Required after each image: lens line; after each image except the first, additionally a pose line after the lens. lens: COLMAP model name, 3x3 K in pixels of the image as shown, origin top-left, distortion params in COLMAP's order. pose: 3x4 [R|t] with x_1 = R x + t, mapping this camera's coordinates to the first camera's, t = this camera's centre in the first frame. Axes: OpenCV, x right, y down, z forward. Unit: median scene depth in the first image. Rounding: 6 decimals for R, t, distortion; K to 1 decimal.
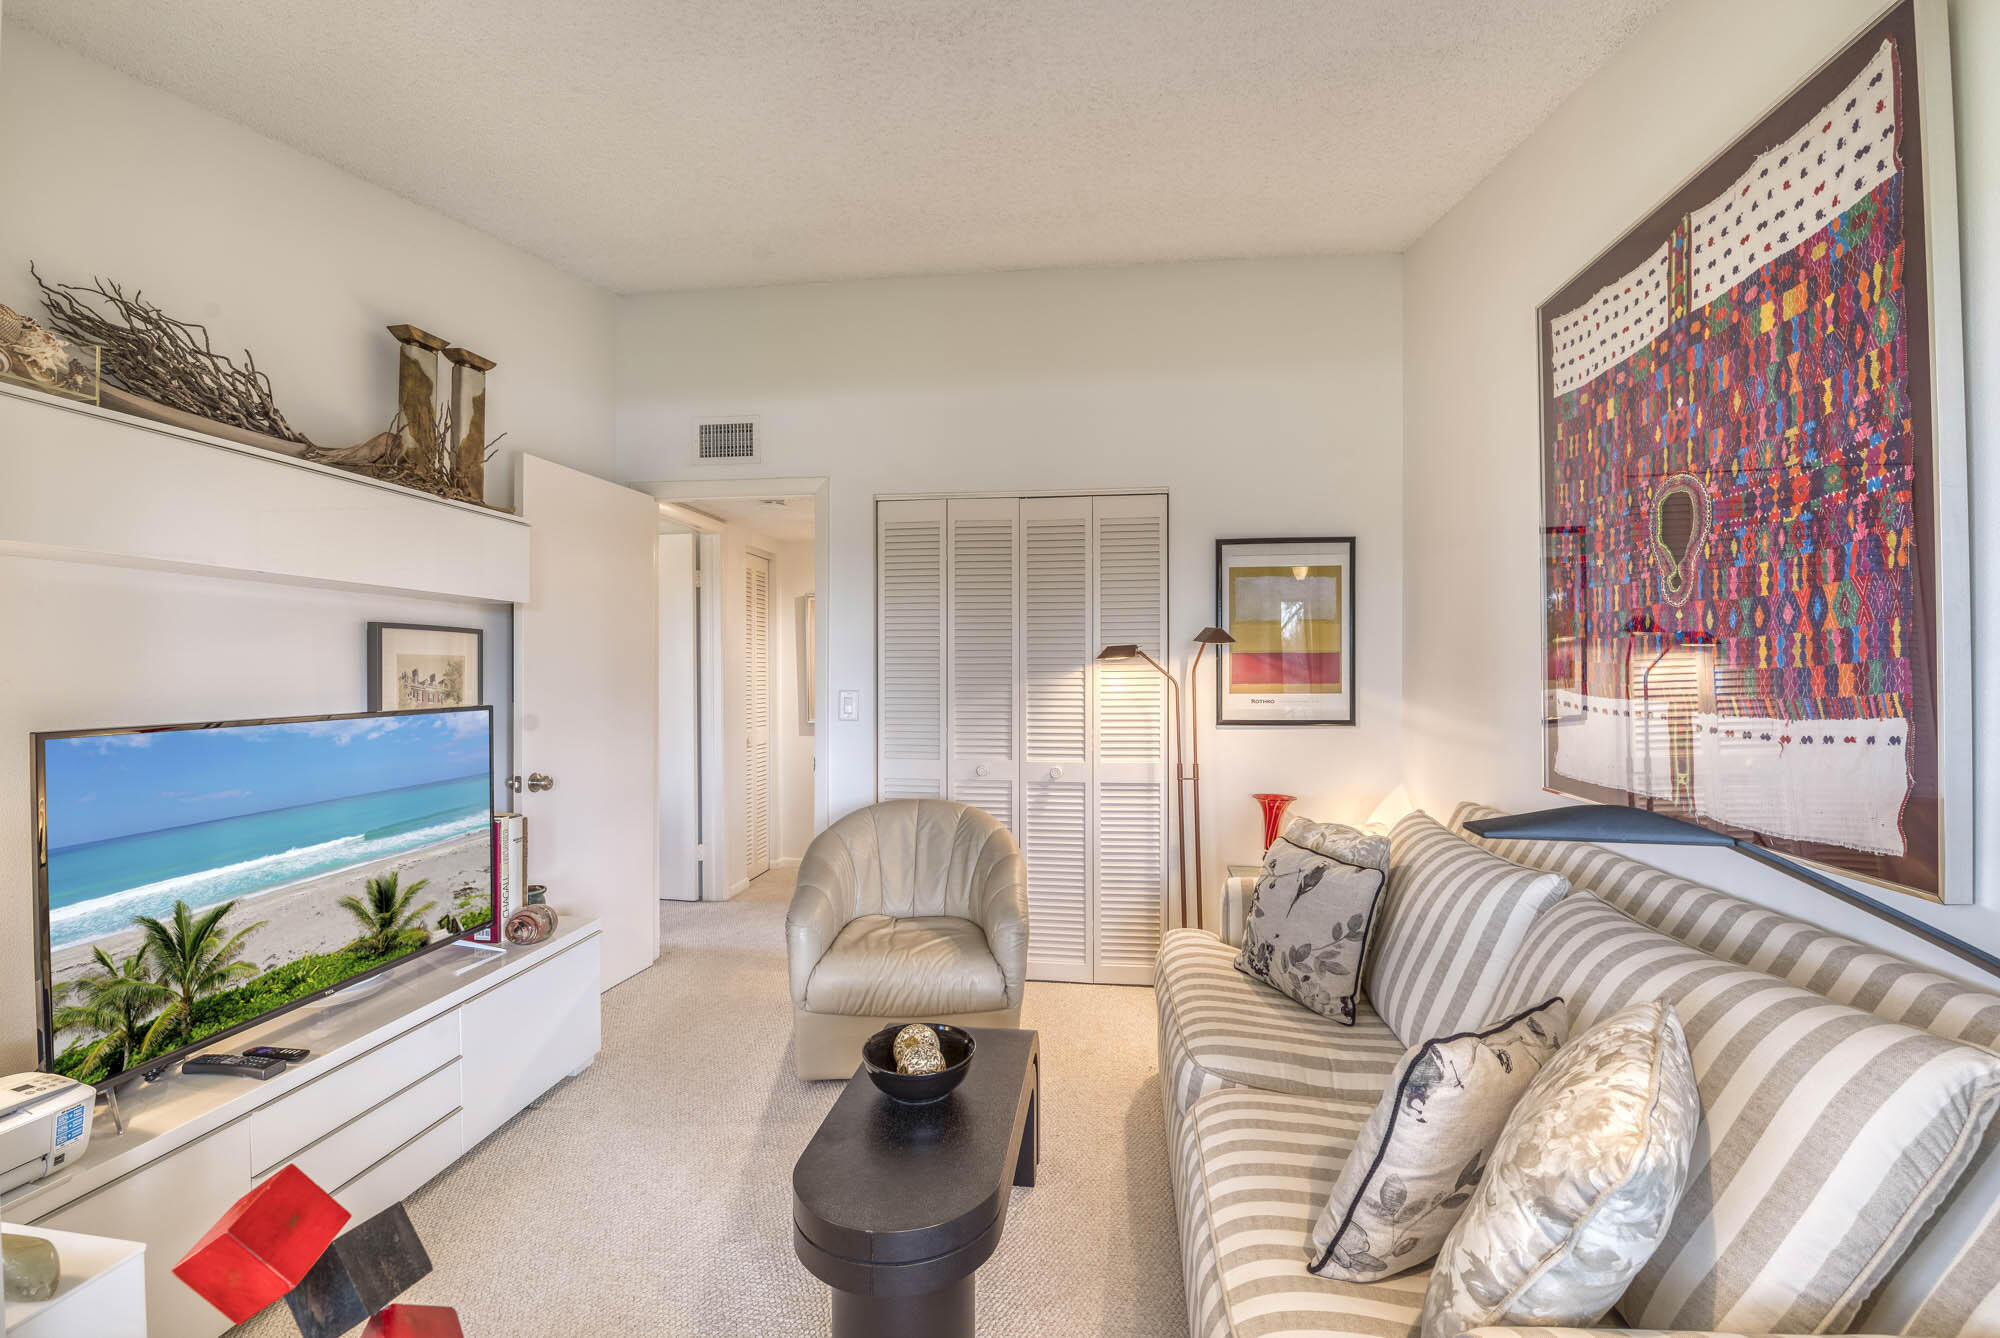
lens RADIAL K [[813.1, 0, 998.6], [0, 813.1, 658.6], [0, 0, 1]] dist [0.002048, 0.000066]
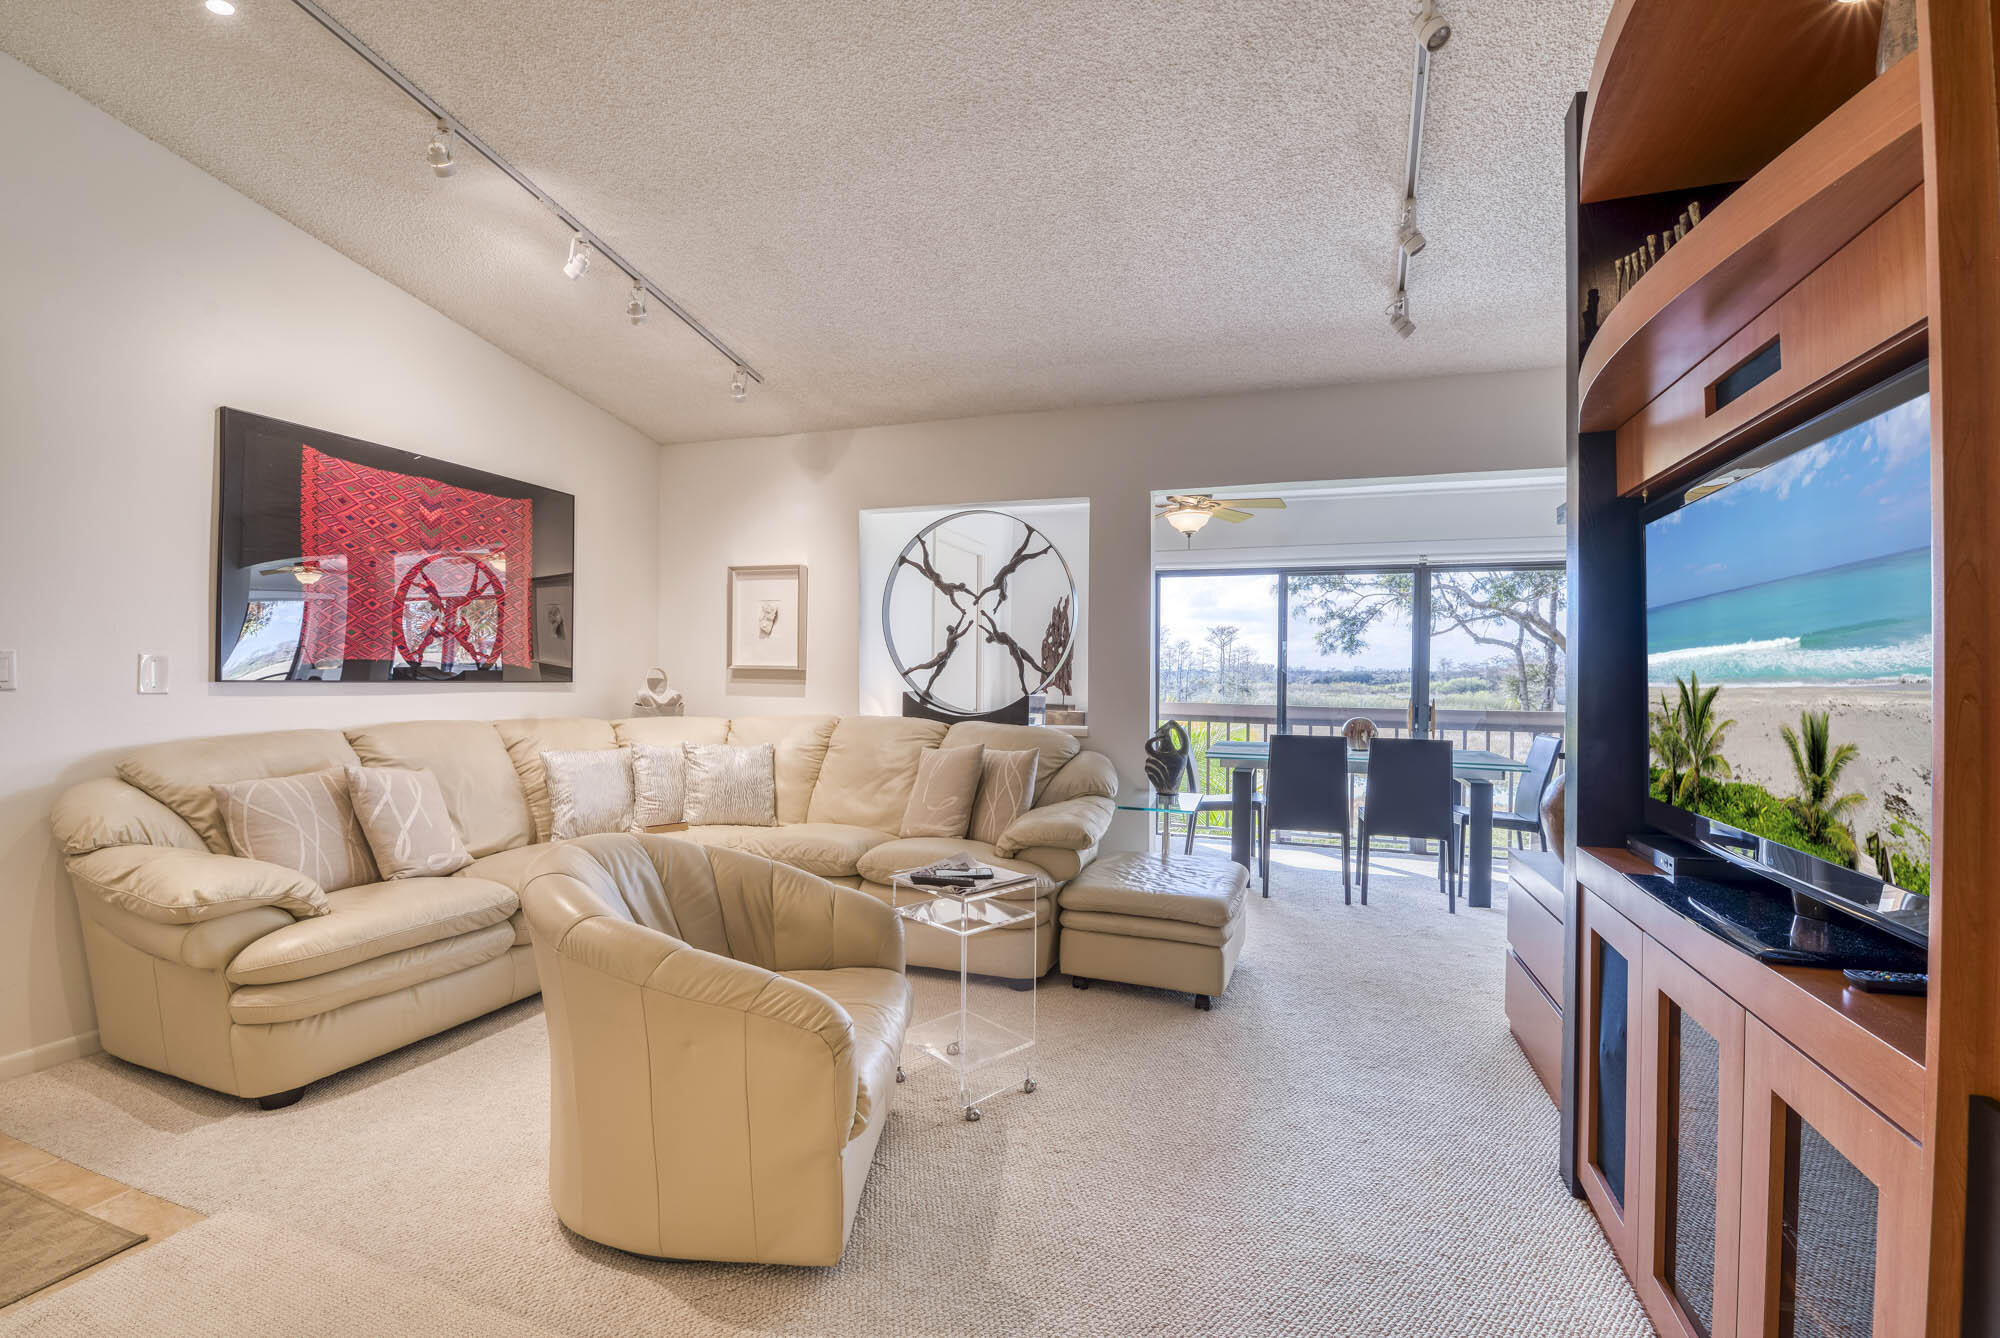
lens RADIAL K [[879.4, 0, 989.6], [0, 879.4, 674.1], [0, 0, 1]] dist [0.000741, -0.000126]
pose [[-0.976389, -0.000829, 0.216019, -0.318485], [-0.003672, 0.999912, -0.012757, 0.267050], [-0.215989, -0.013249, -0.976306, 1.903533]]
